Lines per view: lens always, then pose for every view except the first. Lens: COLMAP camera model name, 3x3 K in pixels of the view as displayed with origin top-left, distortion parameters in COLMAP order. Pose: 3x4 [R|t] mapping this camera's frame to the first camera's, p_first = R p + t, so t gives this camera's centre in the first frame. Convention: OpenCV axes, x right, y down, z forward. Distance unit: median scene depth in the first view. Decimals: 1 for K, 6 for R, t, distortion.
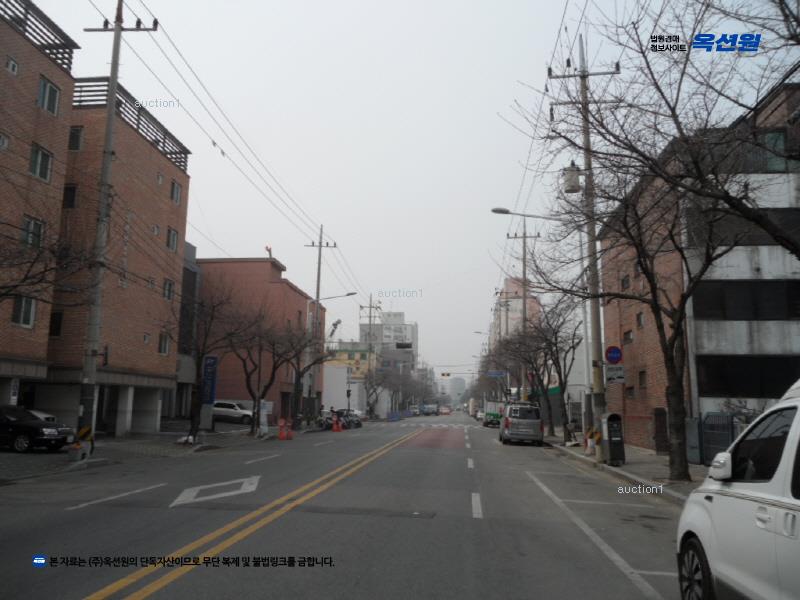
lens RADIAL K [[647.0, 0, 400.0], [0, 647.0, 300.0], [0, 0, 1]] dist [-0.050479, 0.045519]
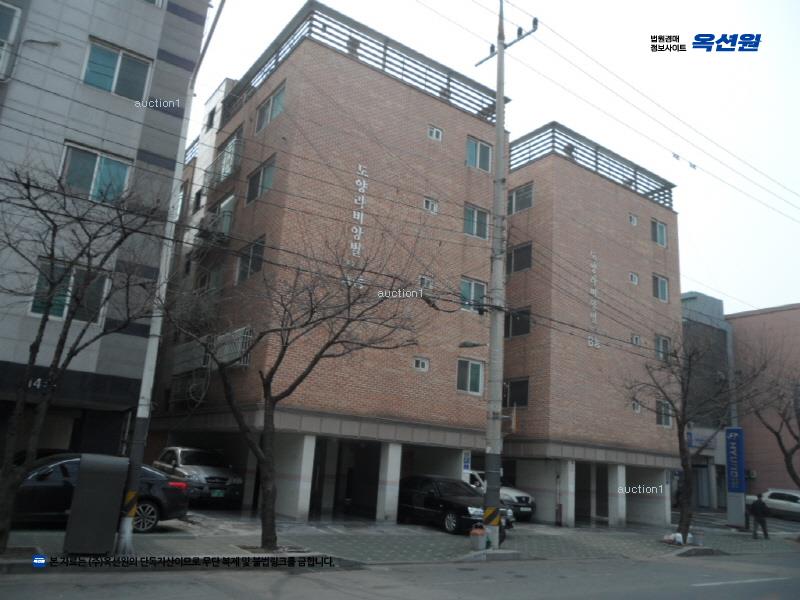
lens RADIAL K [[647.0, 0, 400.0], [0, 647.0, 300.0], [0, 0, 1]] dist [-0.050479, 0.045519]
pose [[0.650562, -0.162499, -0.741865, 0.057516], [0.064356, 0.985123, -0.159348, 0.043291], [0.756722, 0.055923, 0.651341, 0.257647]]
